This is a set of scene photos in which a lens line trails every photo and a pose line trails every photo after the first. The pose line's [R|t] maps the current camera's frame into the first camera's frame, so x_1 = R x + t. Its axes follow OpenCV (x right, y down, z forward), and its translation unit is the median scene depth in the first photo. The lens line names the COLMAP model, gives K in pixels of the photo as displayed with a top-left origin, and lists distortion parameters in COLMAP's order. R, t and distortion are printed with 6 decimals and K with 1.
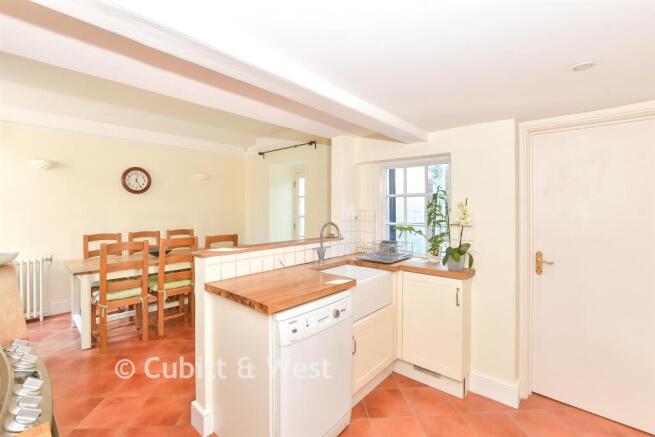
lens RADIAL K [[294.5, 0, 324.6], [0, 294.5, 217.7], [0, 0, 1]] dist [-0.000553, -0.000088]
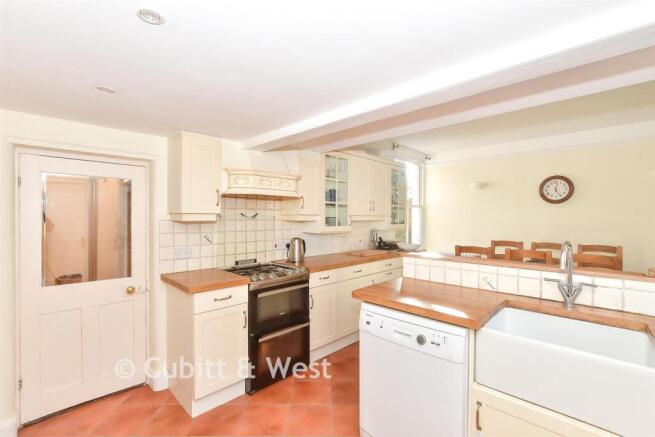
lens RADIAL K [[294.5, 0, 324.6], [0, 294.5, 217.7], [0, 0, 1]] dist [-0.000553, -0.000088]
pose [[-0.045498, 0.002276, -0.998962, 0.434411], [-0.036936, 0.999310, 0.003959, -0.012526], [0.998281, 0.037077, -0.045382, 0.351418]]
